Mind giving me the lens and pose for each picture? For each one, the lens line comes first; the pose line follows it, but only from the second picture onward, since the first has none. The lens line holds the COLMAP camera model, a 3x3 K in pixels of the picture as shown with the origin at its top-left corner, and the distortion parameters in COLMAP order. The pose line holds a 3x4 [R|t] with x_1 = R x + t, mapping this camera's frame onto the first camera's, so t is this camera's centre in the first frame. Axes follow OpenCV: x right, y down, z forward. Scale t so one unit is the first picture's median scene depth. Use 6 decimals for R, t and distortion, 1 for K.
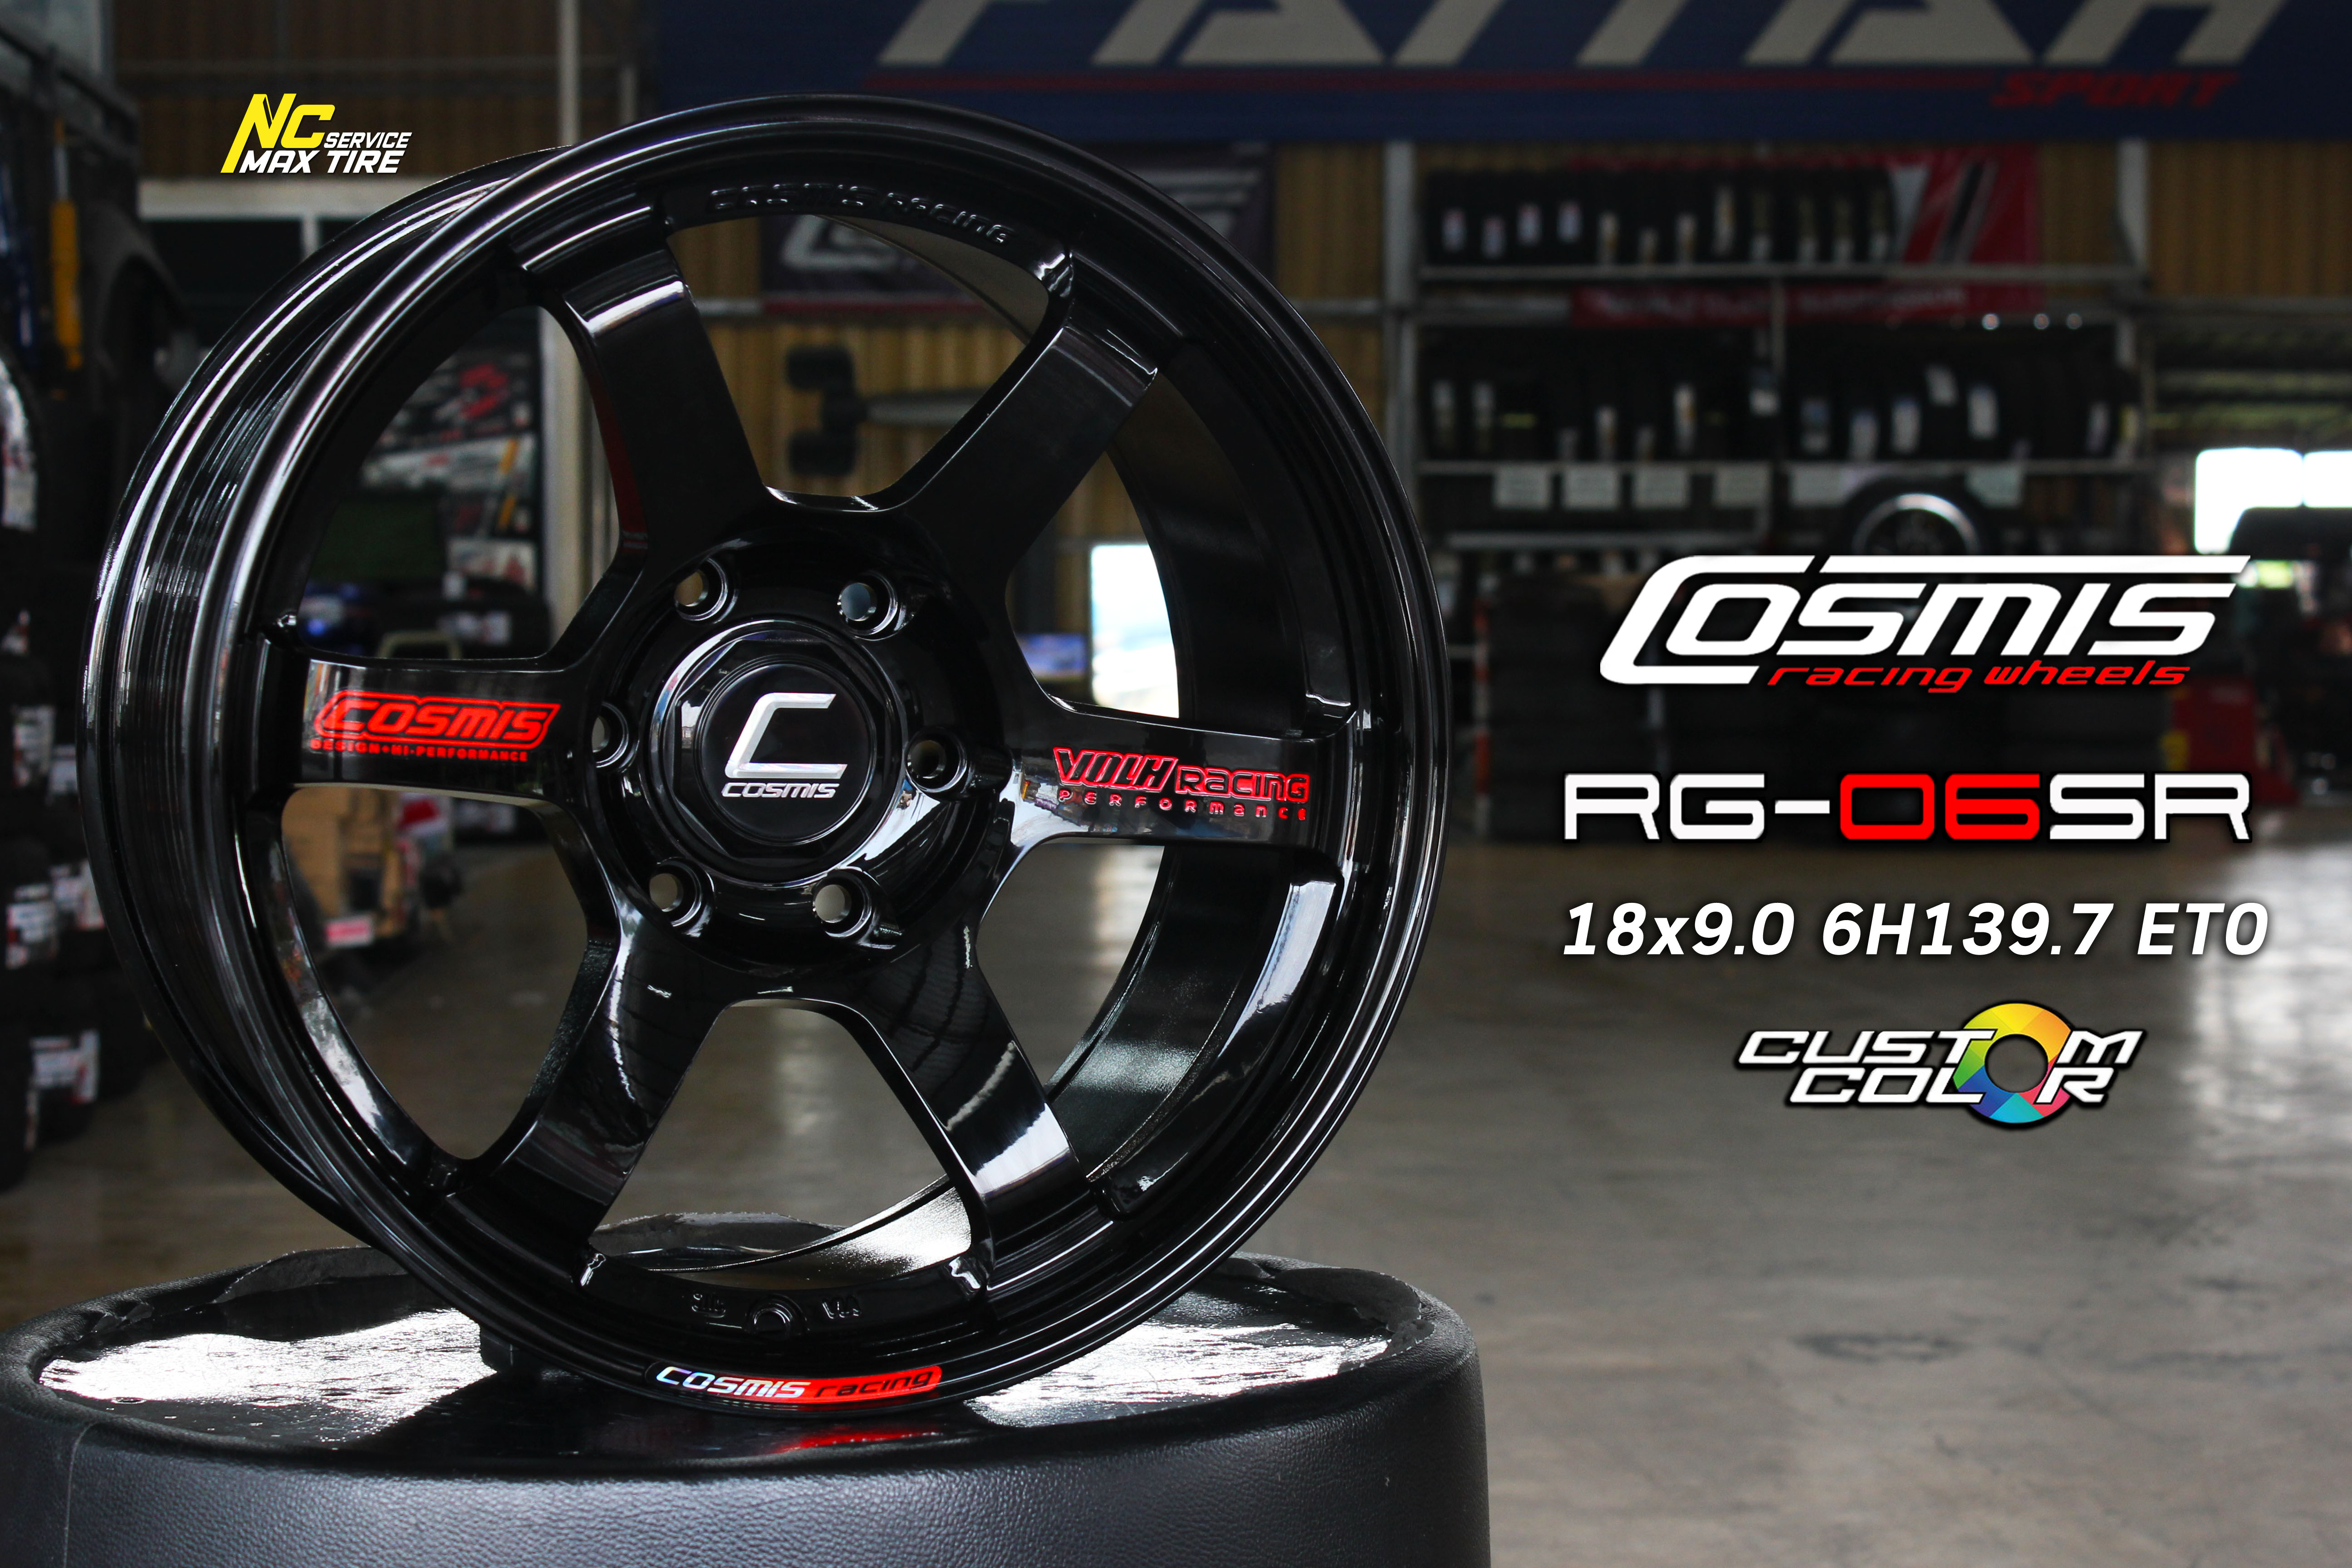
lens RADIAL K [[4665.0, 0, 1176.0], [0, 4665.0, 784.0], [0, 0, 1]] dist [-0.005149, -0.067299]
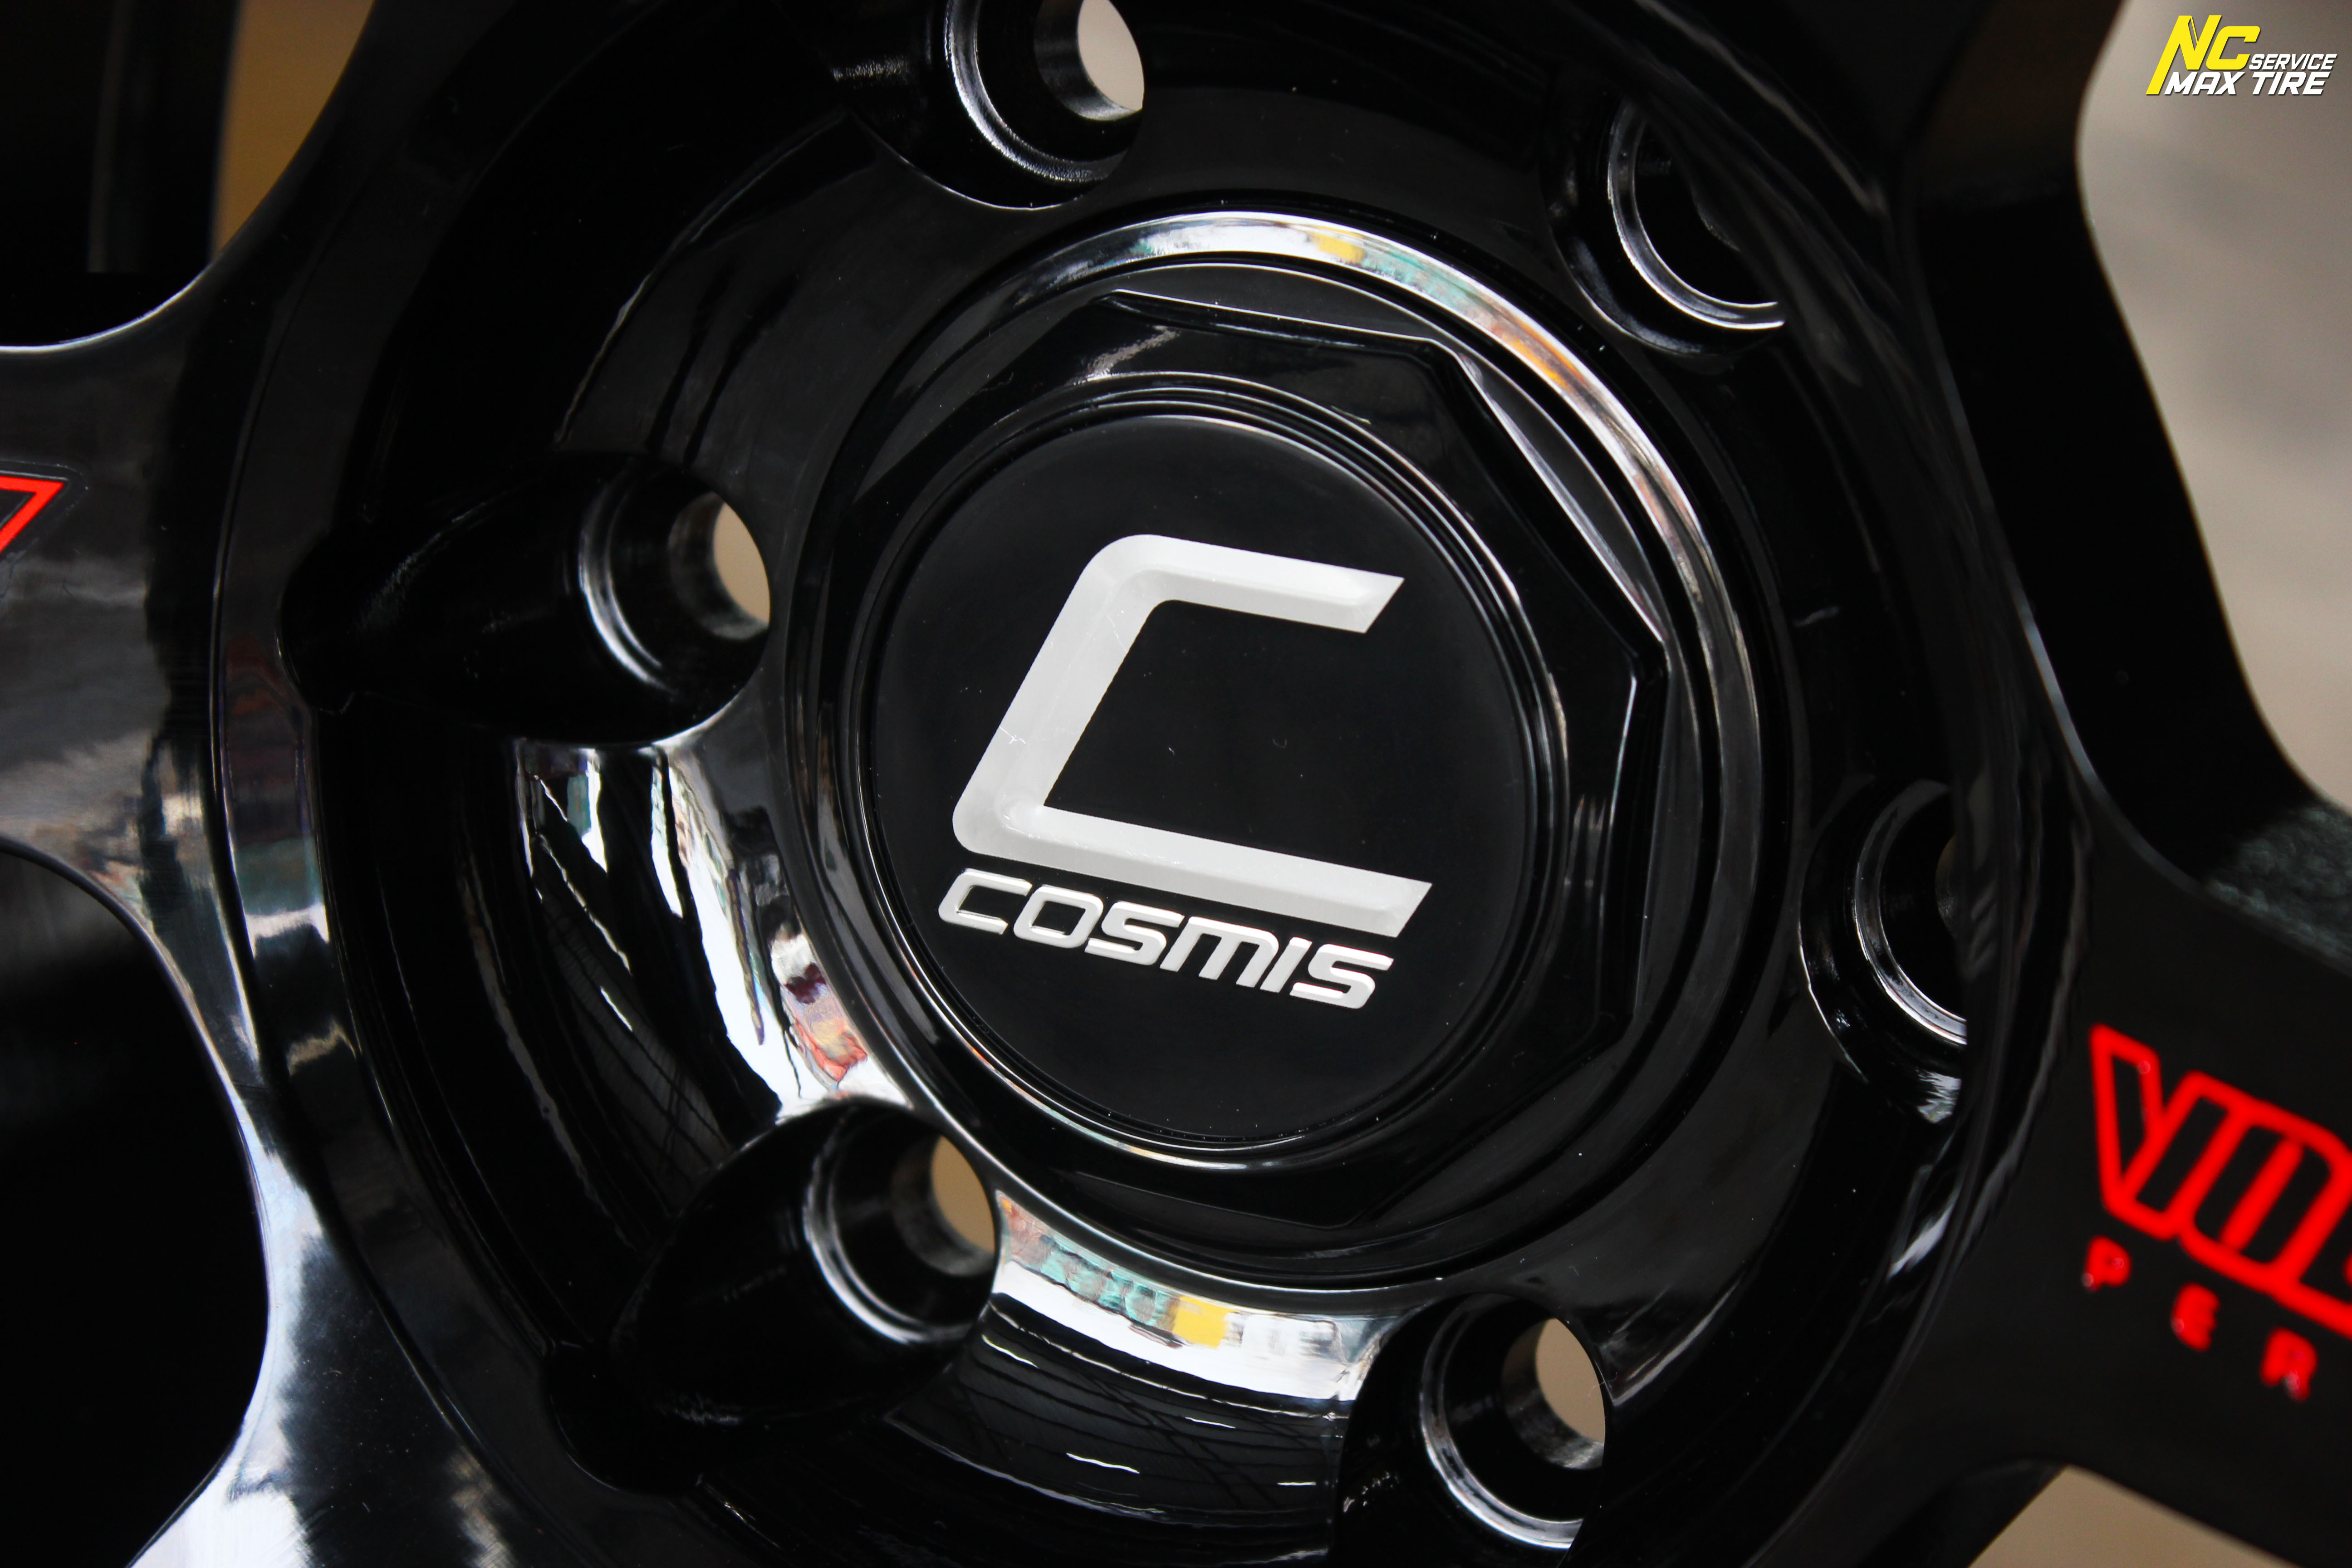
lens RADIAL K [[5678.1, 0, 1176.0], [0, 5678.1, 784.0], [0, 0, 1]] dist [-0.054963, 6.813947]
pose [[0.669230, 0.196253, -0.716670, 0.122138], [-0.102845, 0.979672, 0.172237, -0.056430], [0.735903, -0.041560, 0.675810, 0.801709]]
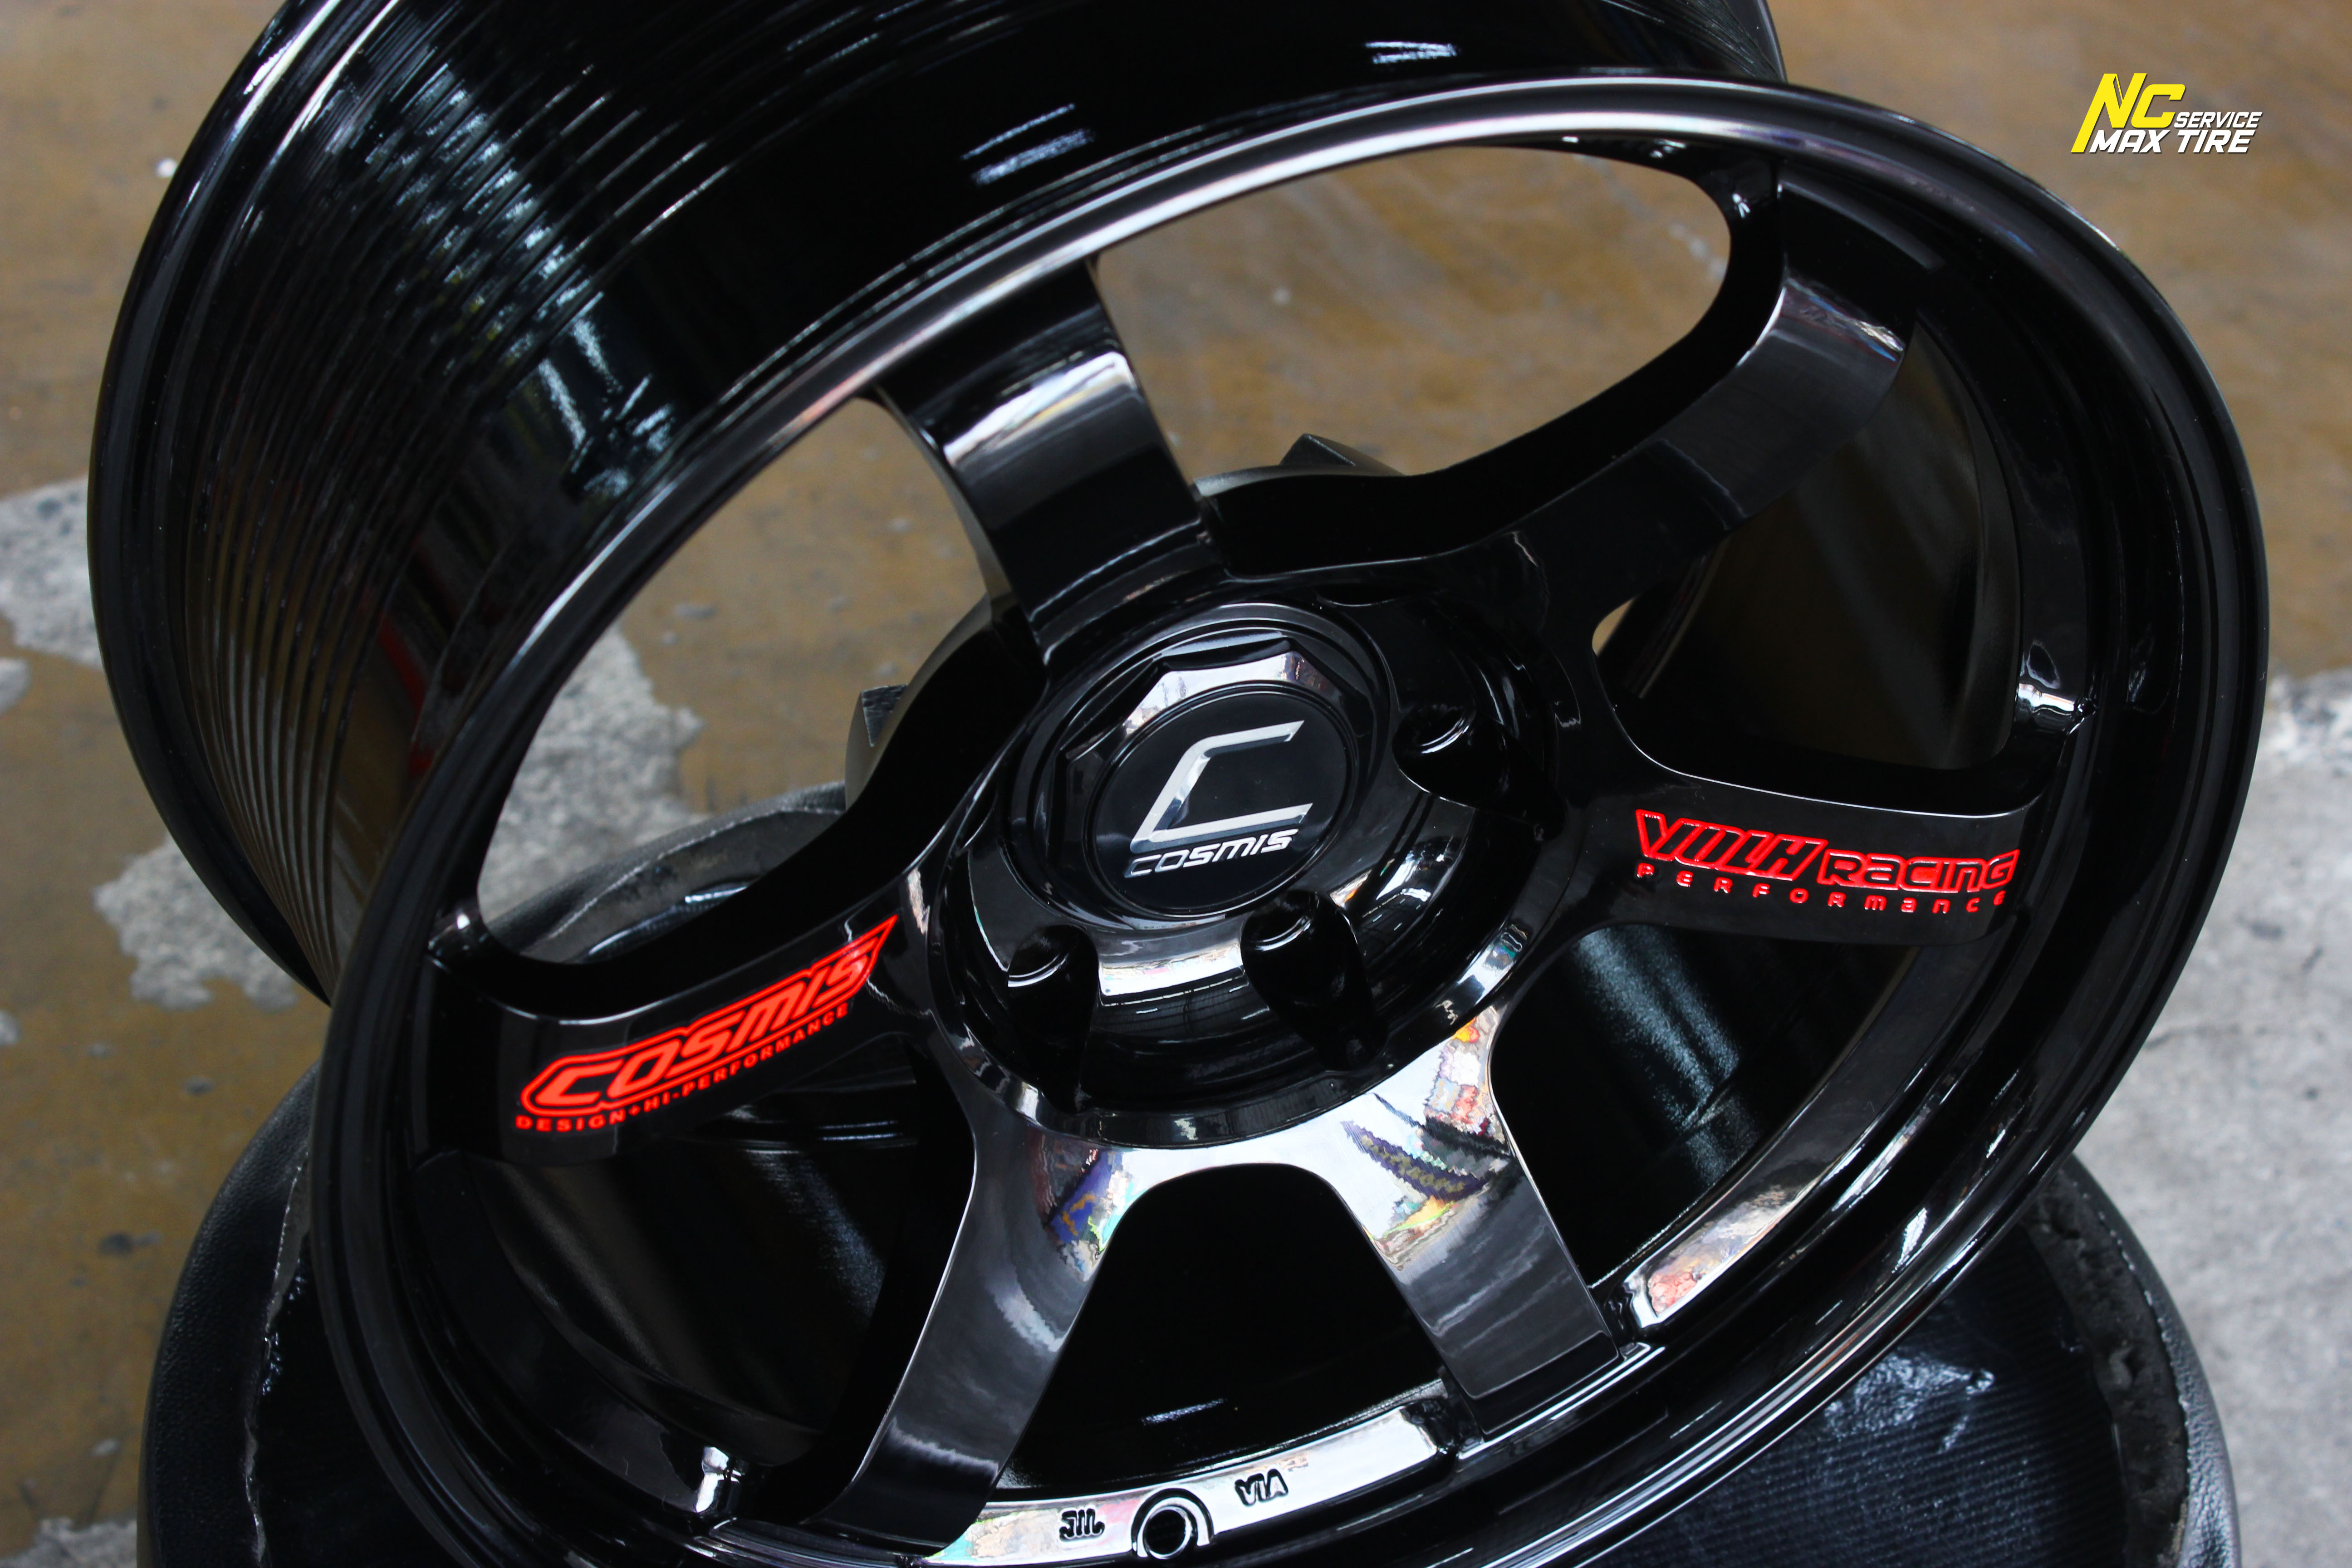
lens RADIAL K [[4090.2, 0, 1176.0], [0, 4090.2, 784.0], [0, 0, 1]] dist [0.013140, -0.041768]
pose [[0.998944, 0.032423, 0.032565, -0.108248], [-0.045213, 0.820136, 0.570380, -0.330372], [-0.008214, -0.571250, 0.820735, 0.536017]]
